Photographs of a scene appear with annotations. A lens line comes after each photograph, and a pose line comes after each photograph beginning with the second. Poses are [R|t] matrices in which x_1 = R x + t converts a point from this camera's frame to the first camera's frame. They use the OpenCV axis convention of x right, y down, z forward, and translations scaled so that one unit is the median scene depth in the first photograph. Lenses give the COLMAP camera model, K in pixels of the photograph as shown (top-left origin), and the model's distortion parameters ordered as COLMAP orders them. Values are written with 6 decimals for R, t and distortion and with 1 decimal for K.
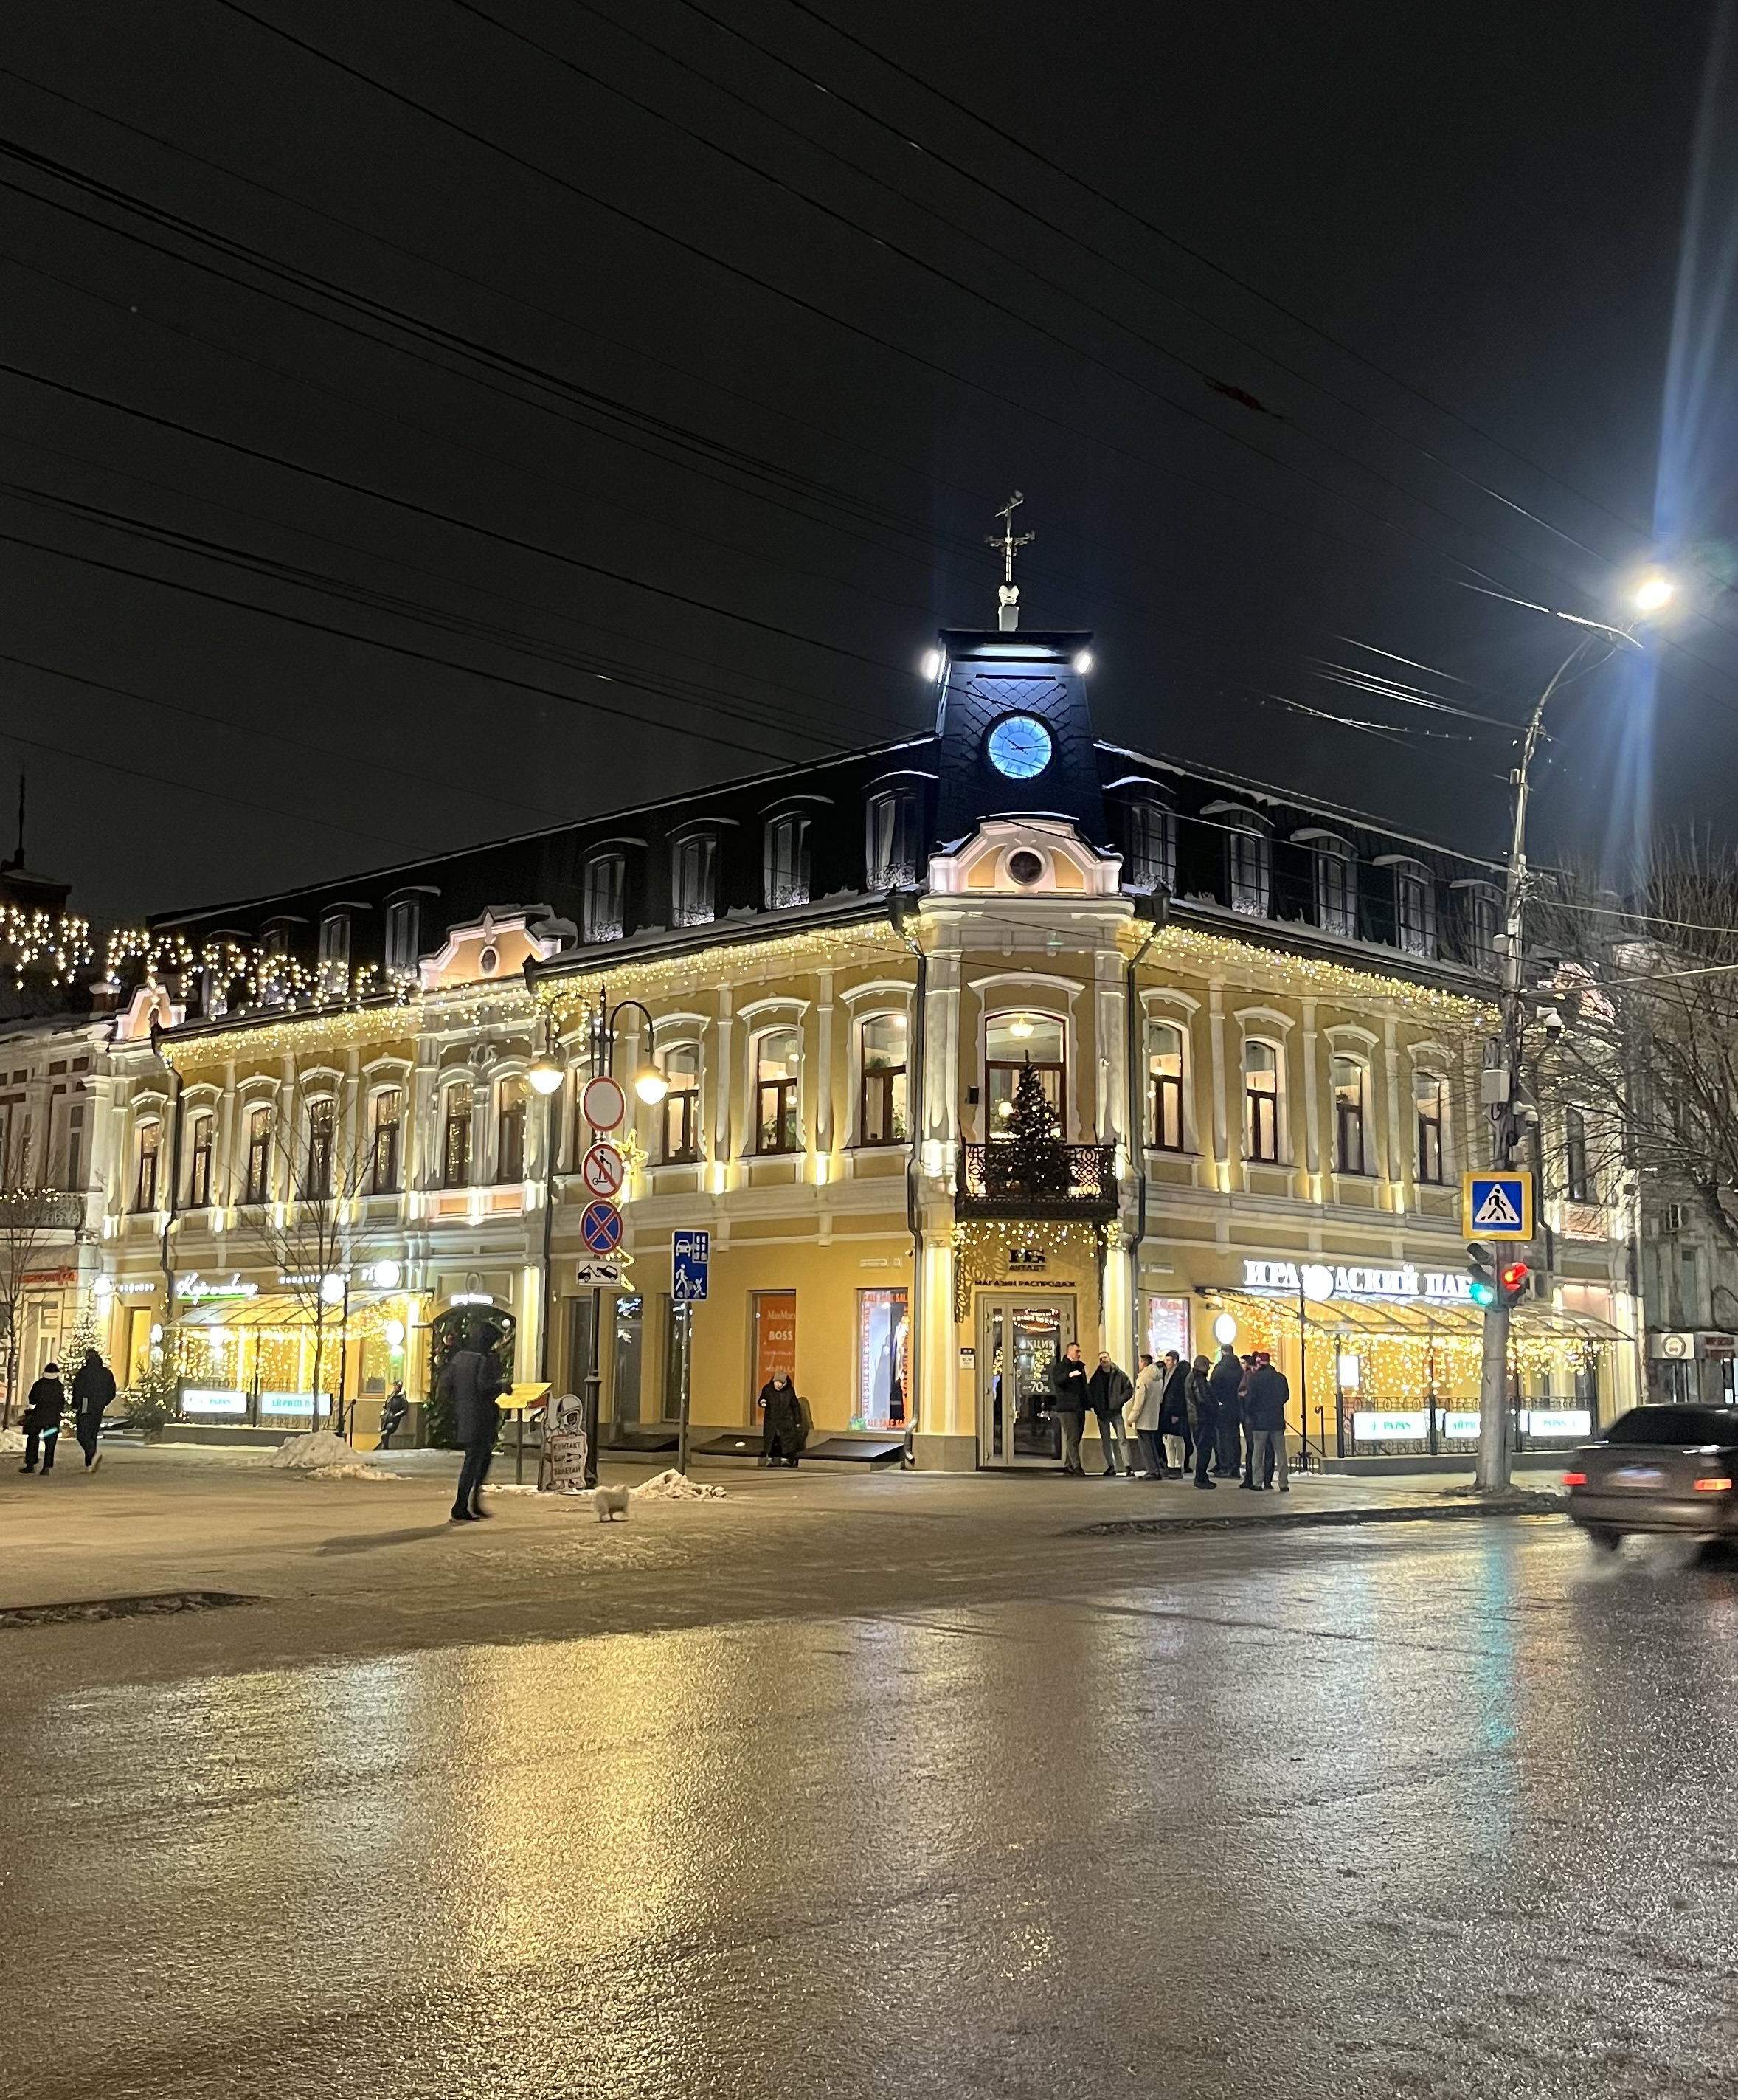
lens RADIAL K [[2240.0, 0, 872.8], [0, 2240.0, 1044.1], [0, 0, 1]] dist [0.029255, 0.000000]
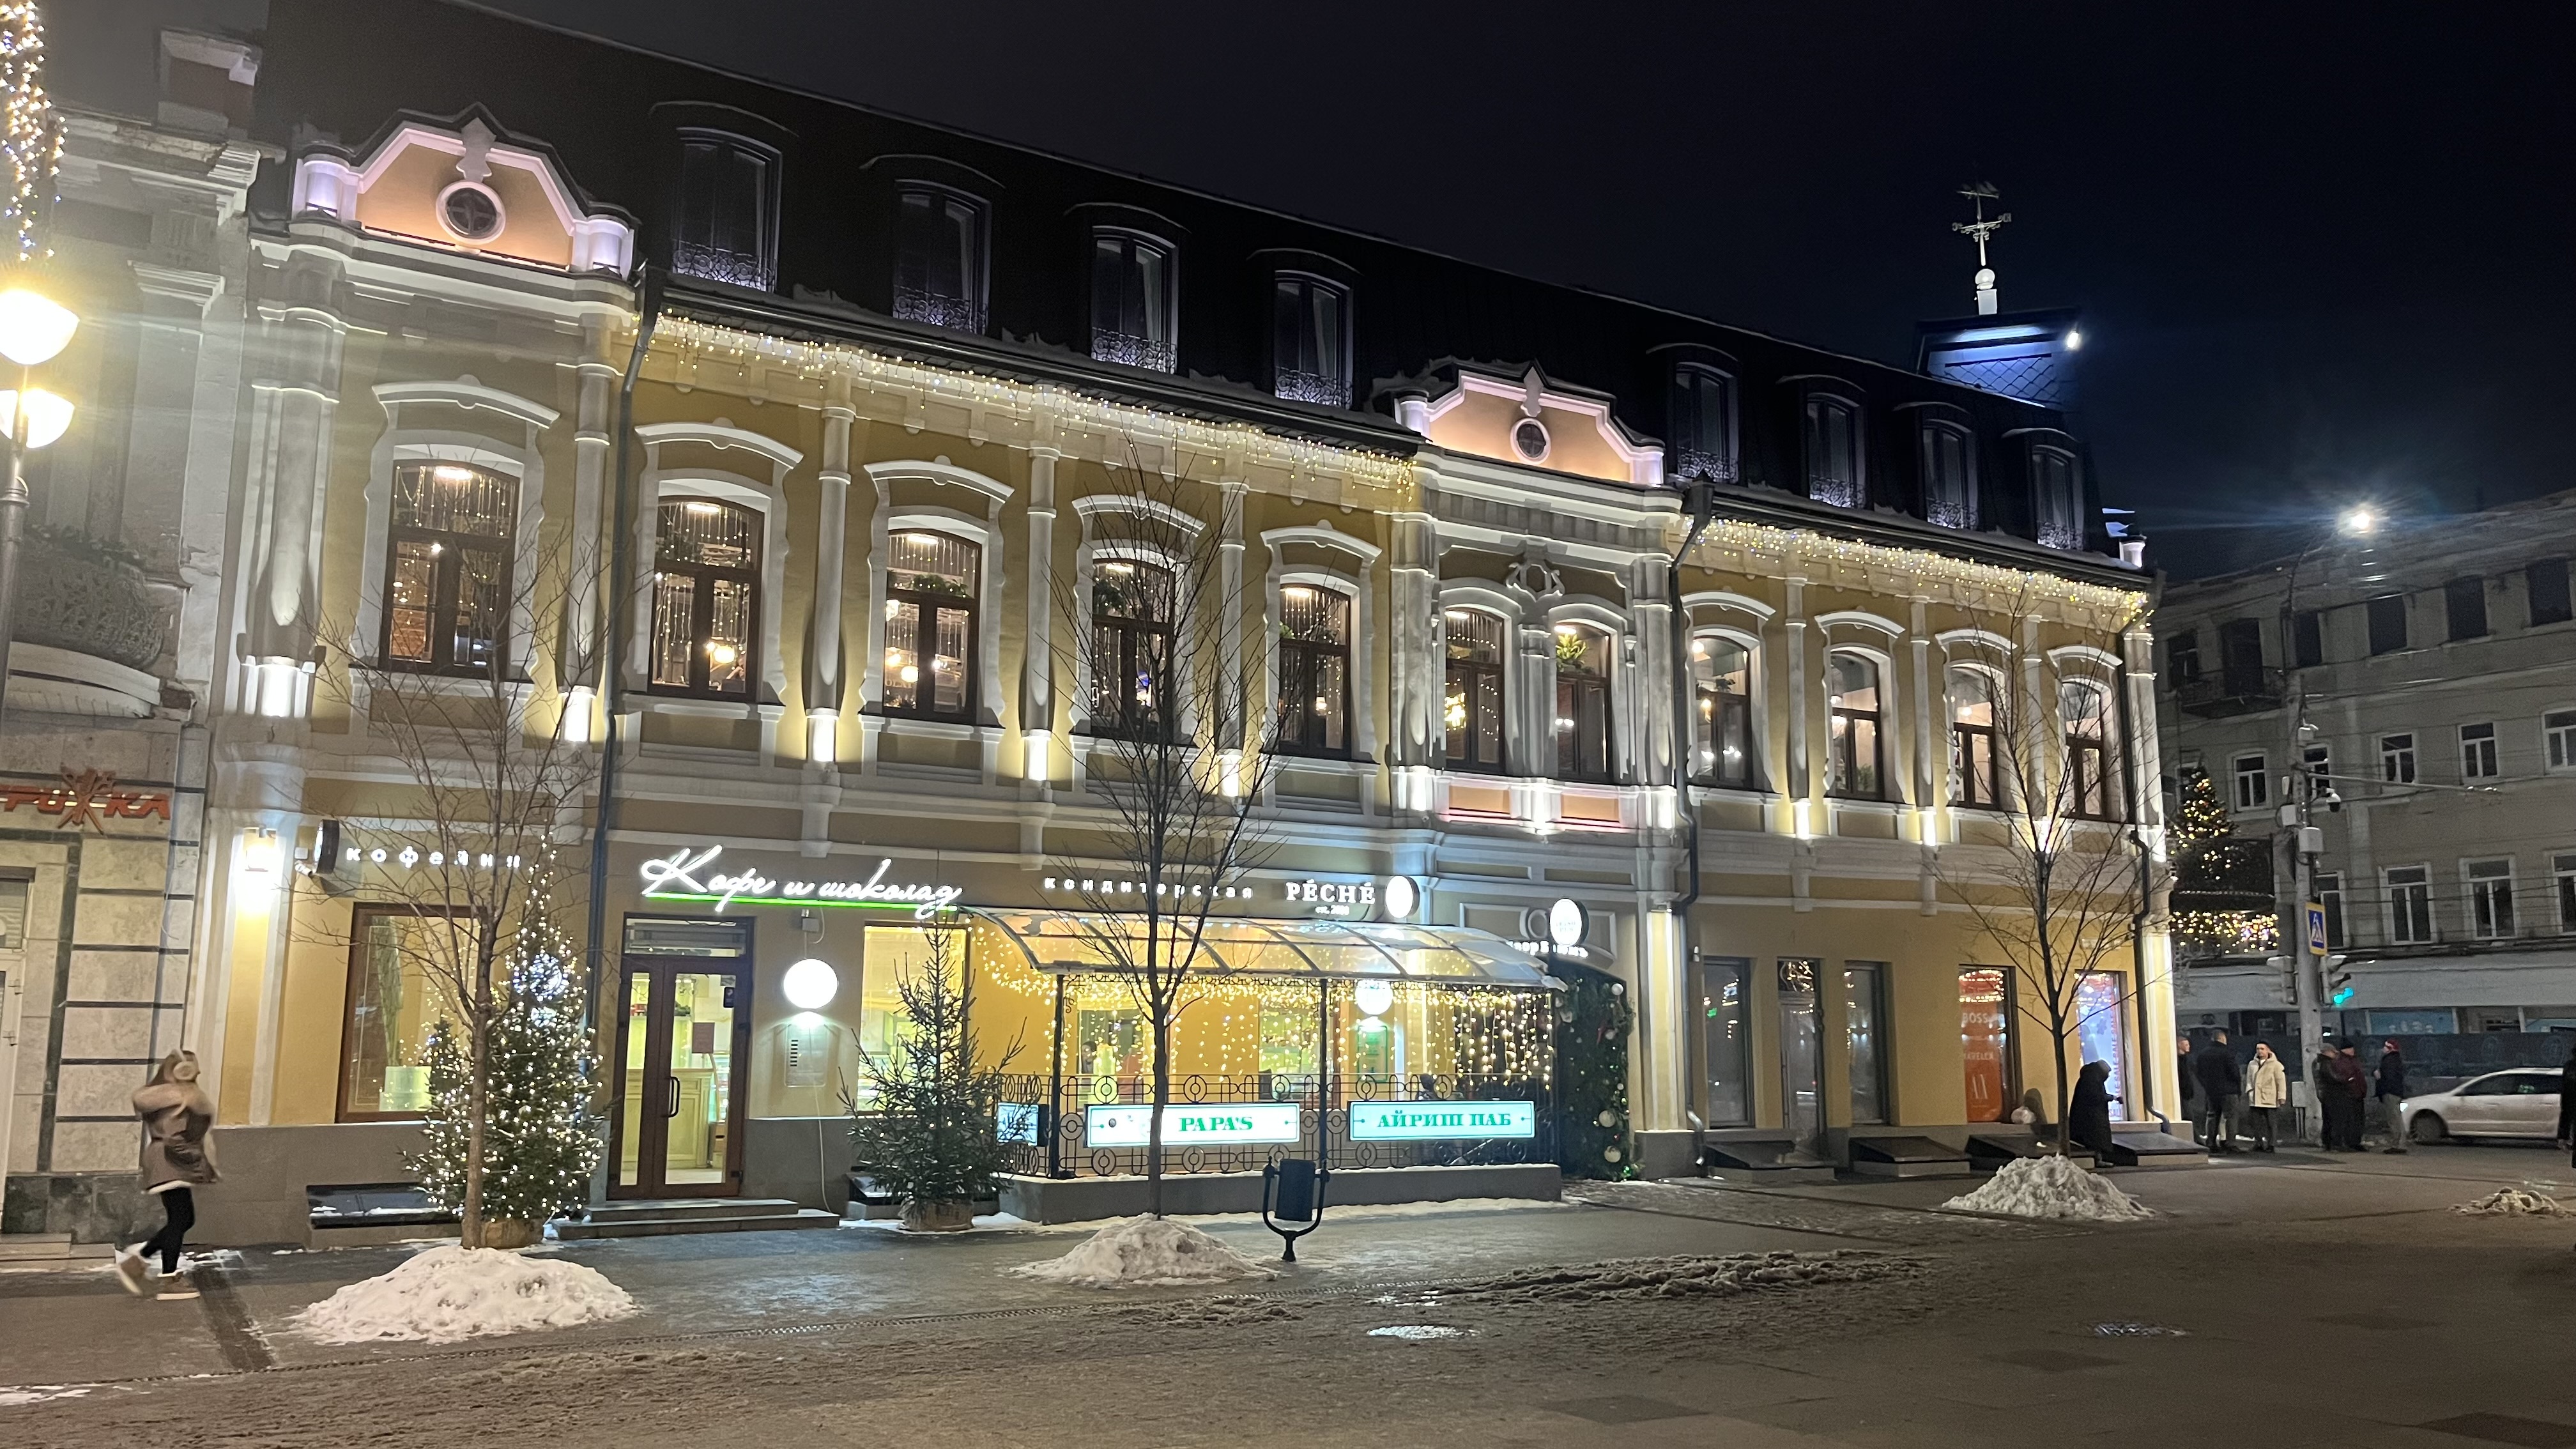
lens RADIAL K [[2009.3, 0, 1277.8], [0, 2009.3, 731.2], [0, 0, 1]] dist [0.011817, -0.030728]
pose [[0.270703, 0.137287, 0.952823, -0.826163], [-0.145875, 0.984199, -0.100364, 0.130792], [-0.951546, -0.111825, 0.286452, 0.984876]]
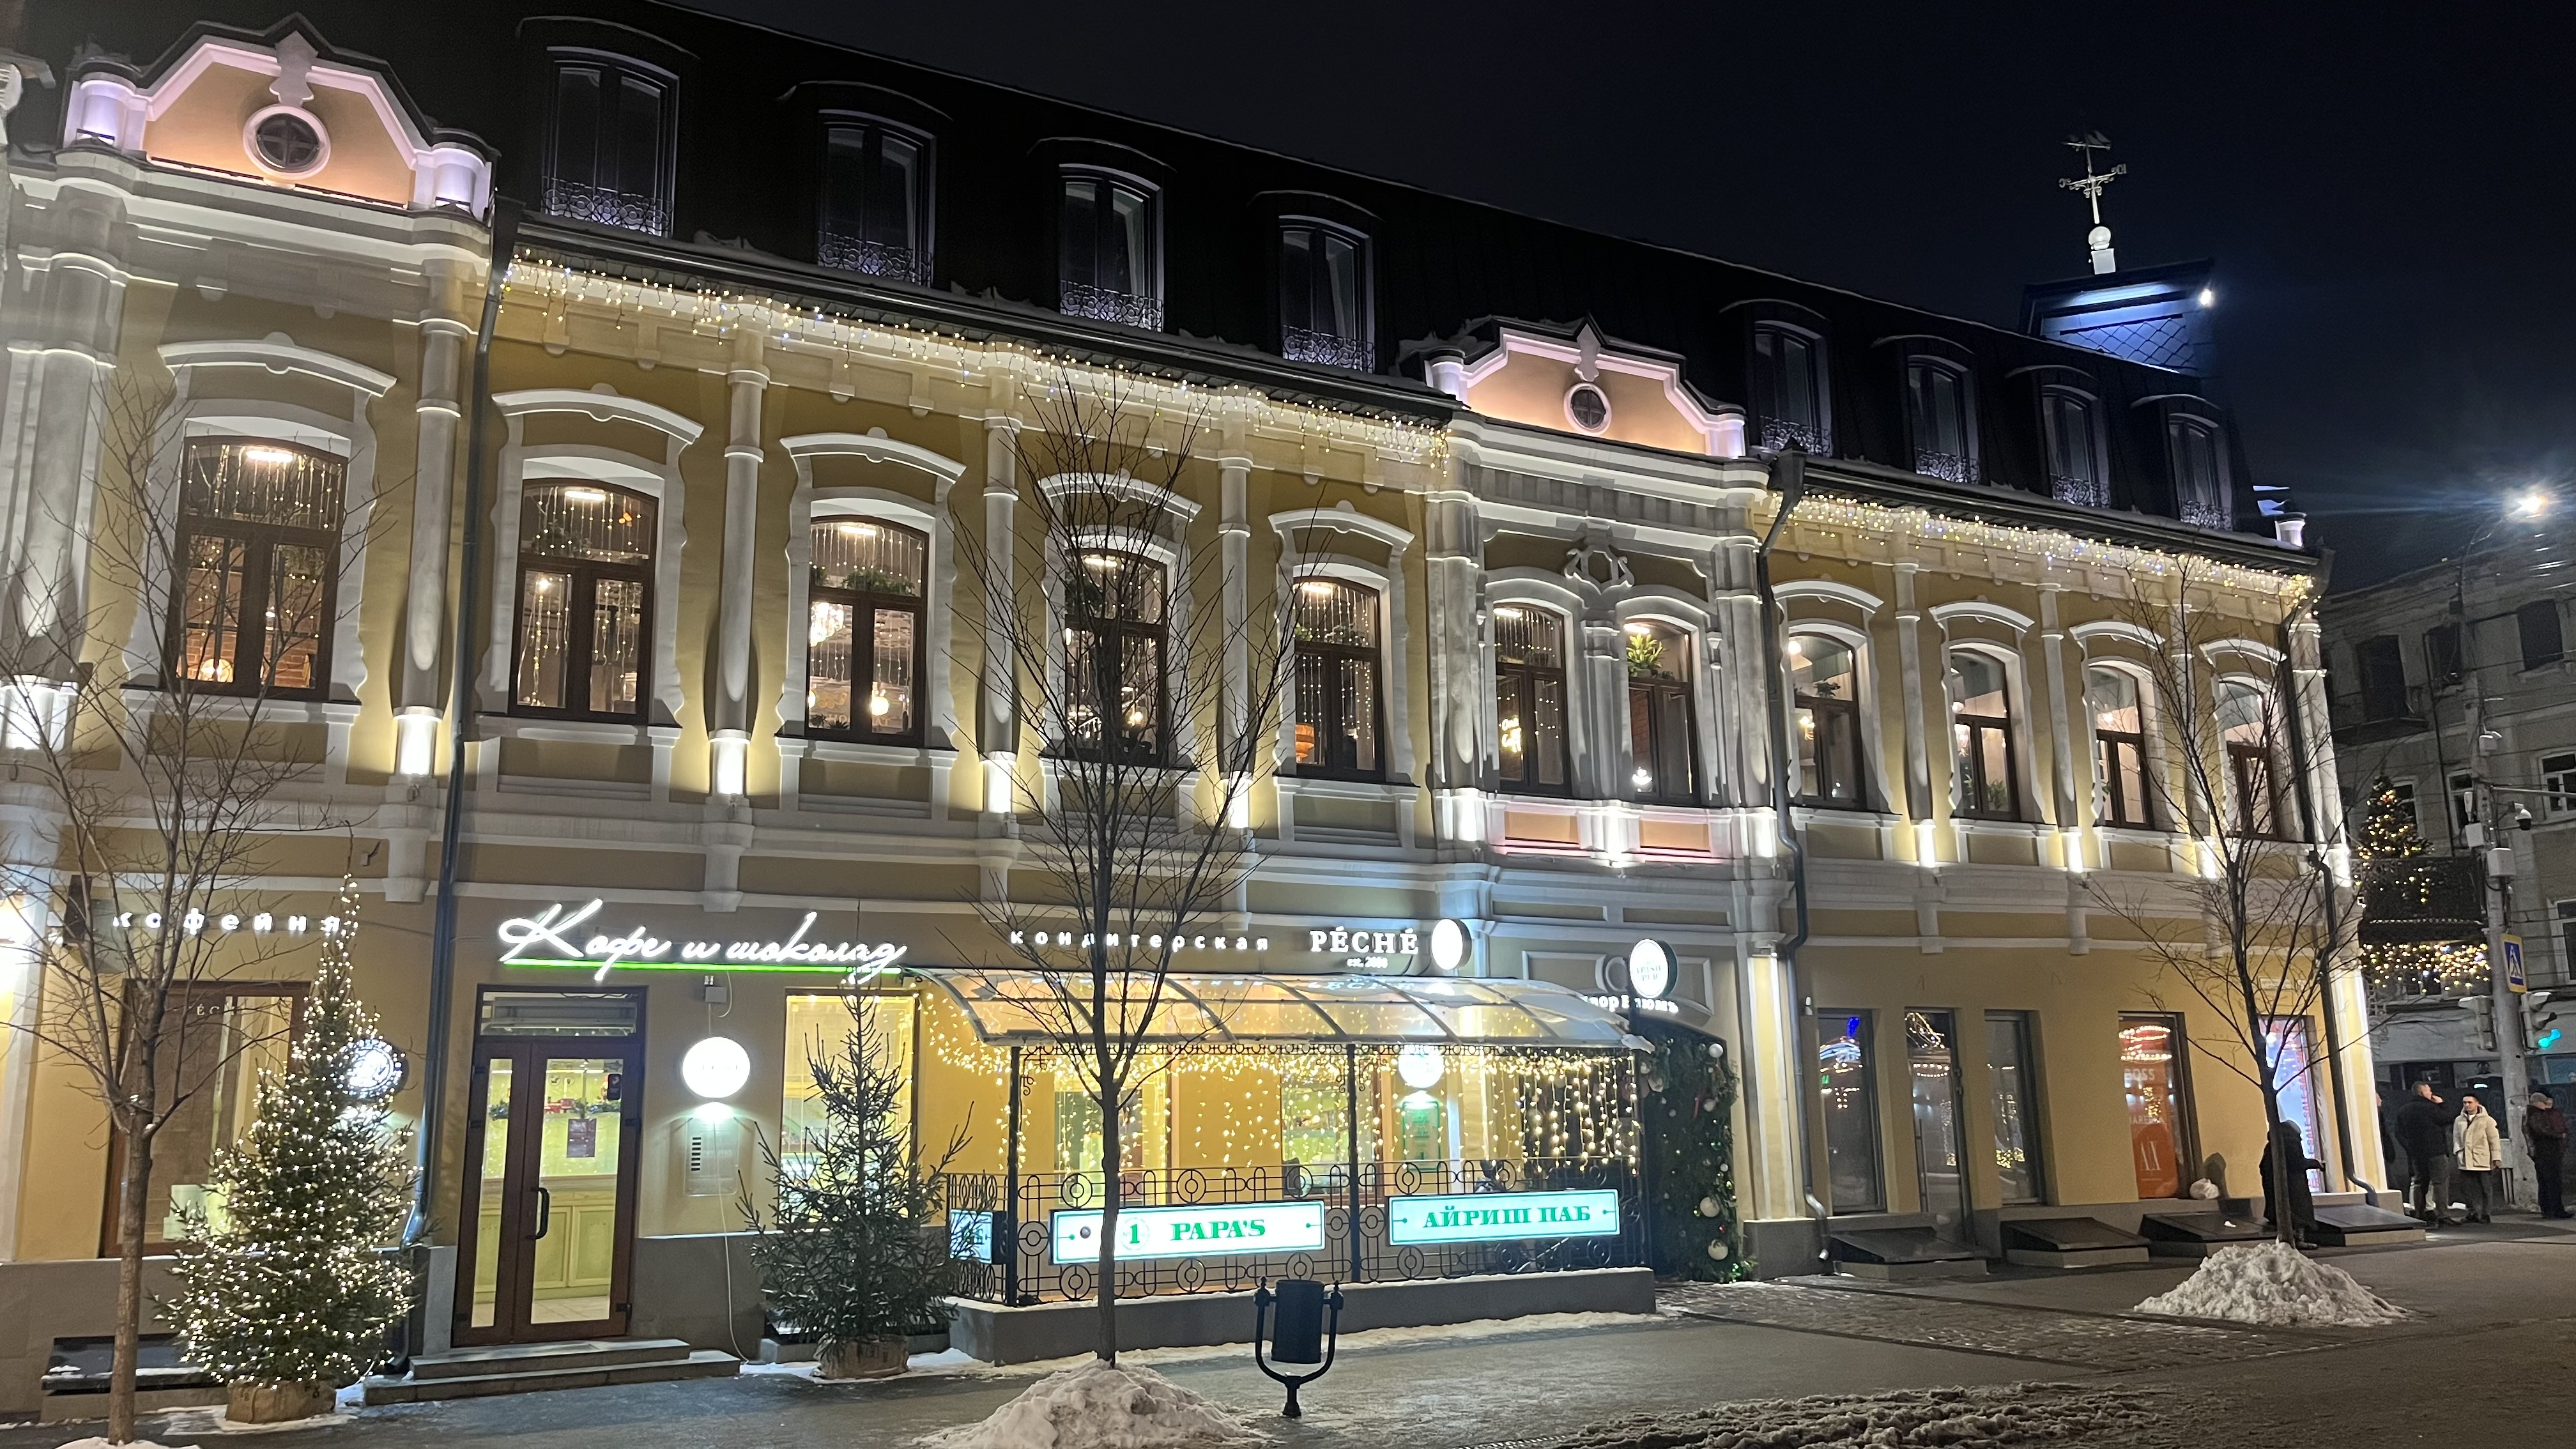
lens RADIAL K [[2009.3, 0, 1299.3], [0, 2009.3, 716.3], [0, 0, 1]] dist [0.011817, -0.030728]
pose [[0.306180, 0.172326, 0.936246, -0.727082], [-0.118673, 0.982717, -0.142070, 0.133478], [-0.944548, -0.067608, 0.321339, 0.994793]]
